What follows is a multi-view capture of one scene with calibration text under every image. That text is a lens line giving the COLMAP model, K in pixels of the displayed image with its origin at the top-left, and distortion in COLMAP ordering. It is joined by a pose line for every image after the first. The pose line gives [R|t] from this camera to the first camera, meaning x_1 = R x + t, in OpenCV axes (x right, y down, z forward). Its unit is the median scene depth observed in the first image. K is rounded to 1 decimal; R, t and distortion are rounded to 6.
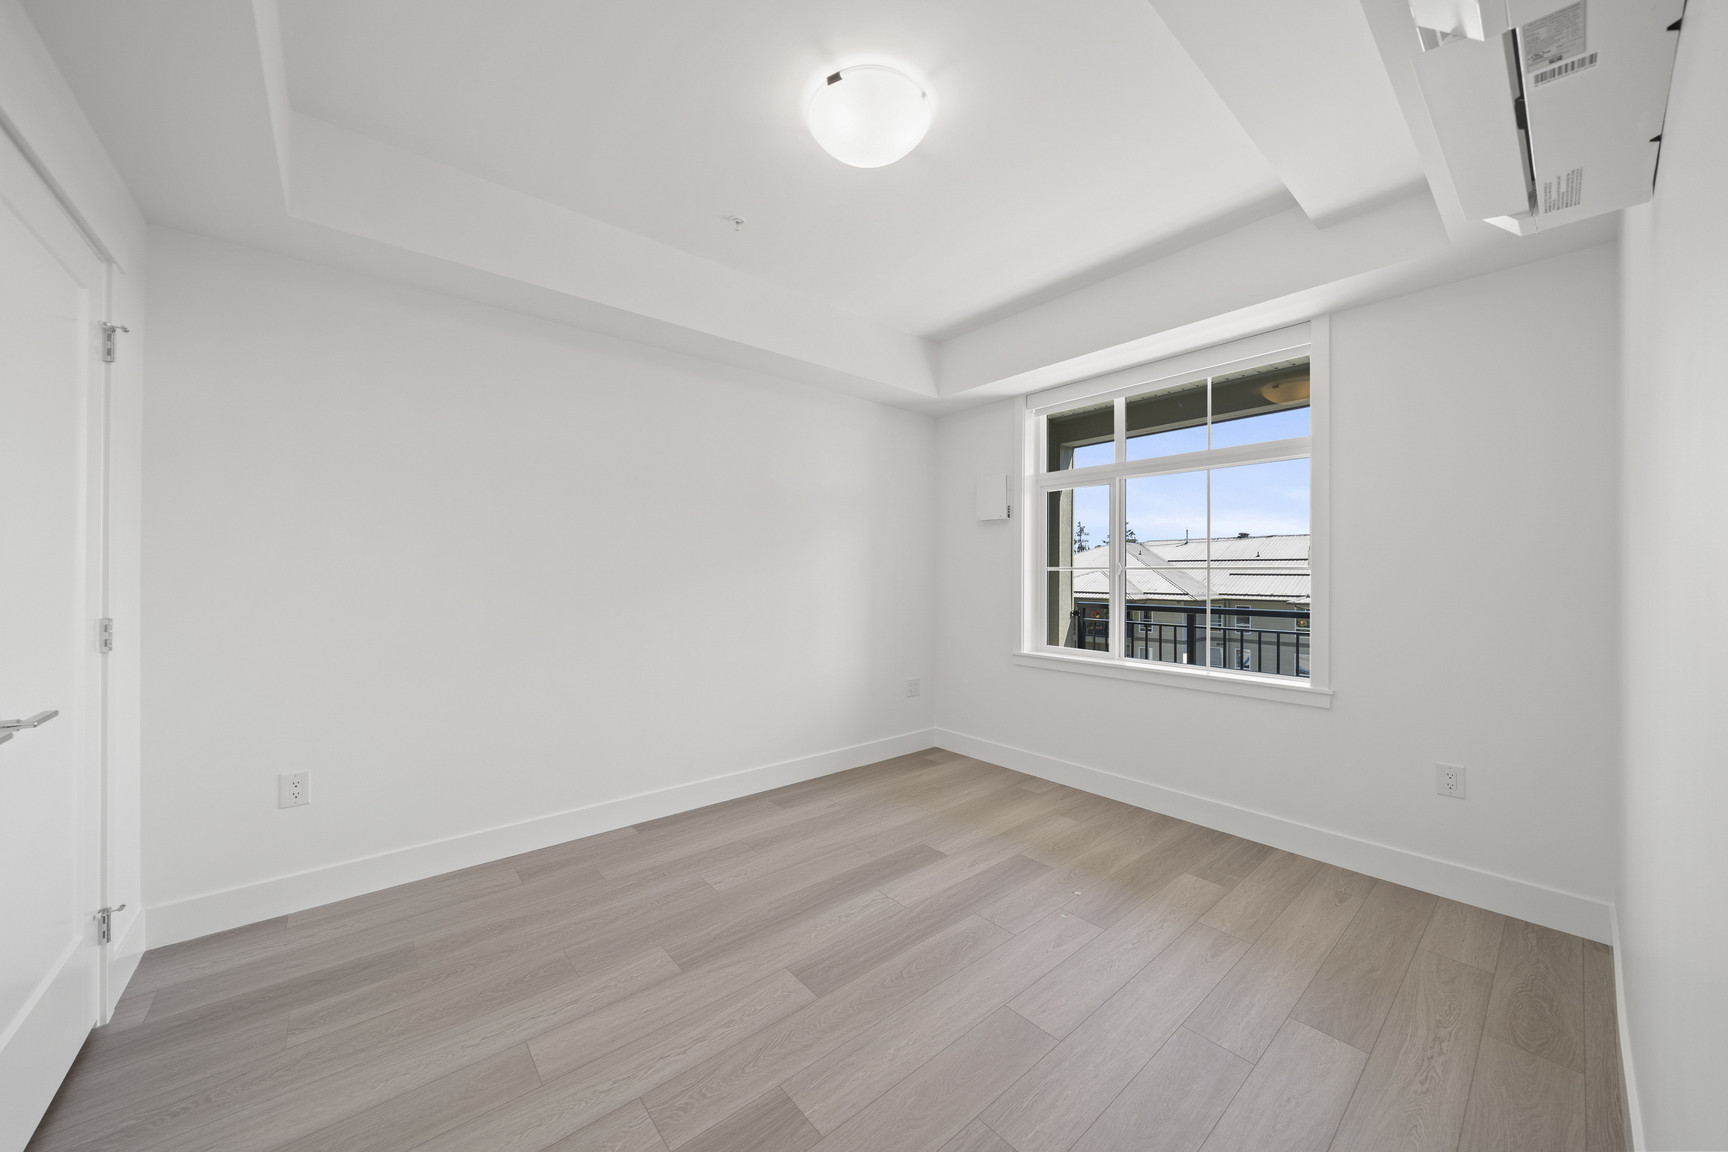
lens RADIAL K [[604.4, 0, 865.5], [0, 604.4, 565.3], [0, 0, 1]] dist [-0.002474, -0.001015]
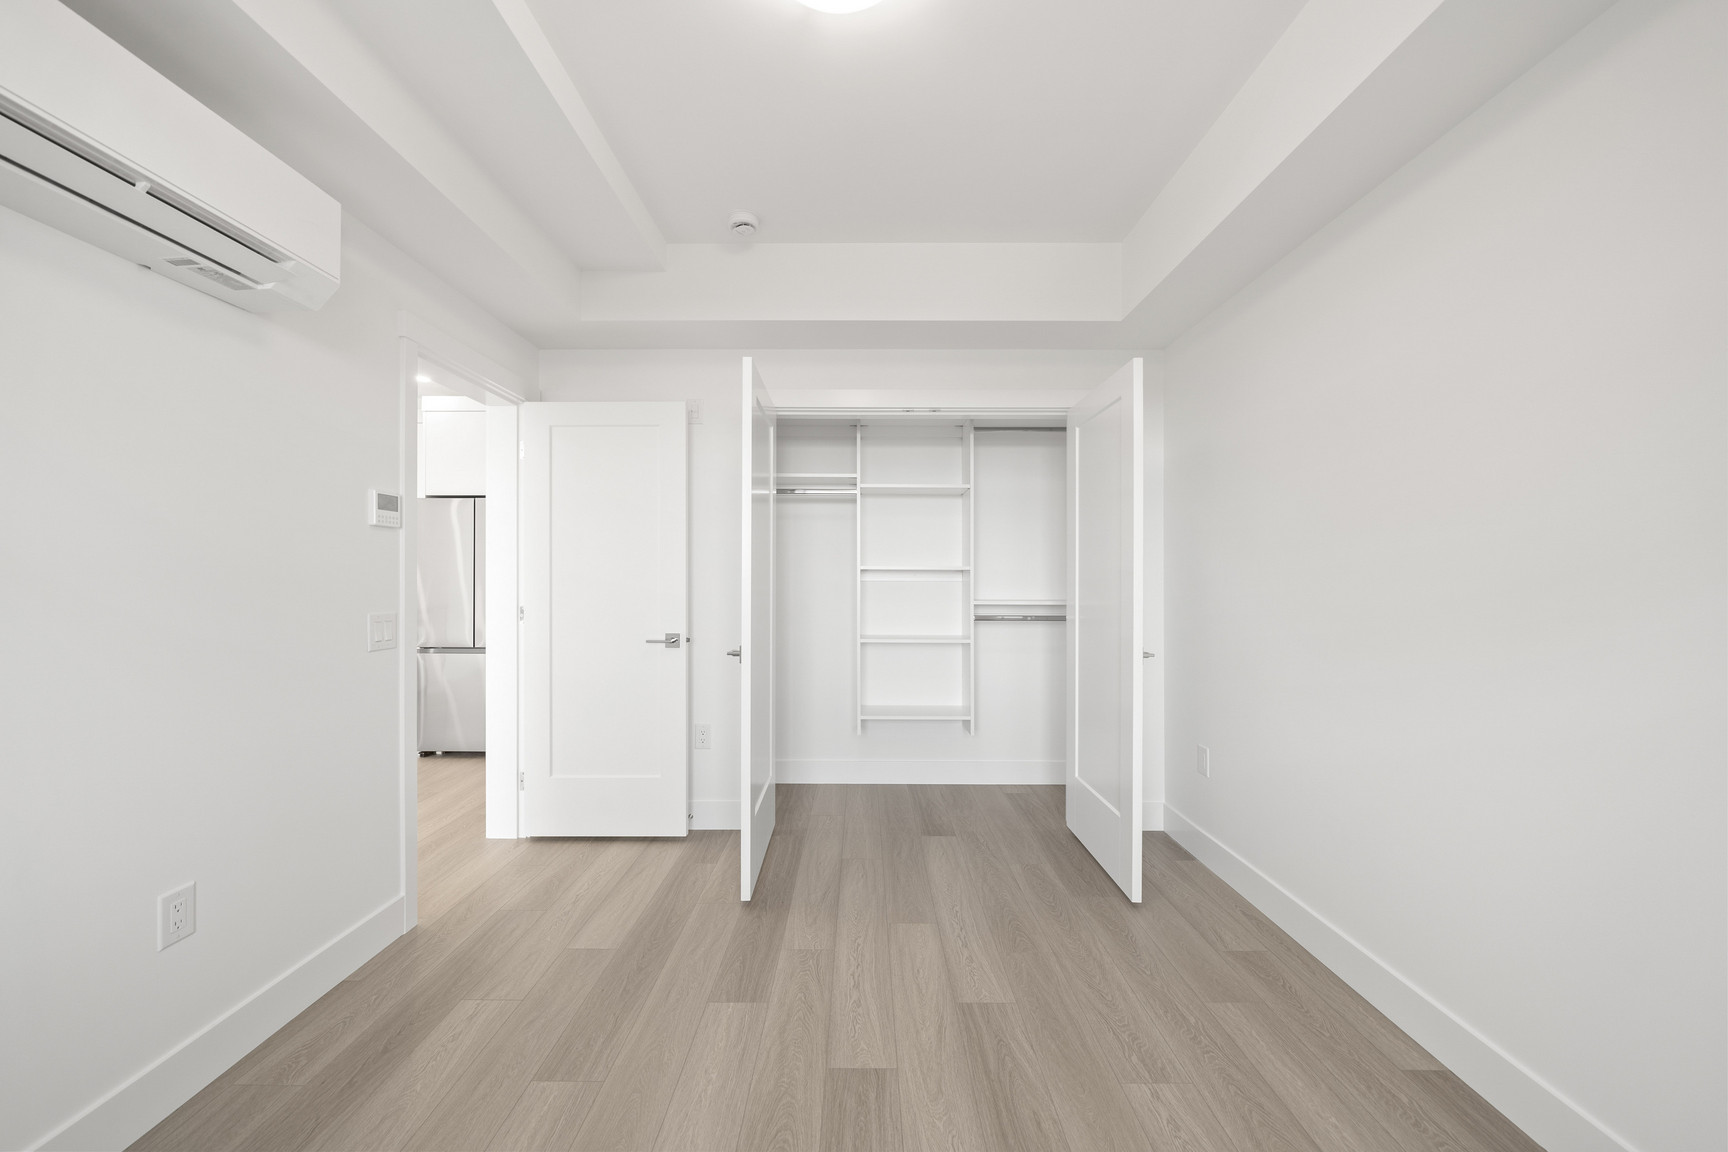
lens RADIAL K [[642.2, 0, 862.6], [0, 642.2, 576.8], [0, 0, 1]] dist [-0.000752, -0.000681]
pose [[-0.642949, -0.006738, -0.765879, 0.353627], [0.007089, 0.999866, -0.014748, 0.011849], [0.765876, -0.014911, -0.642815, 0.961262]]
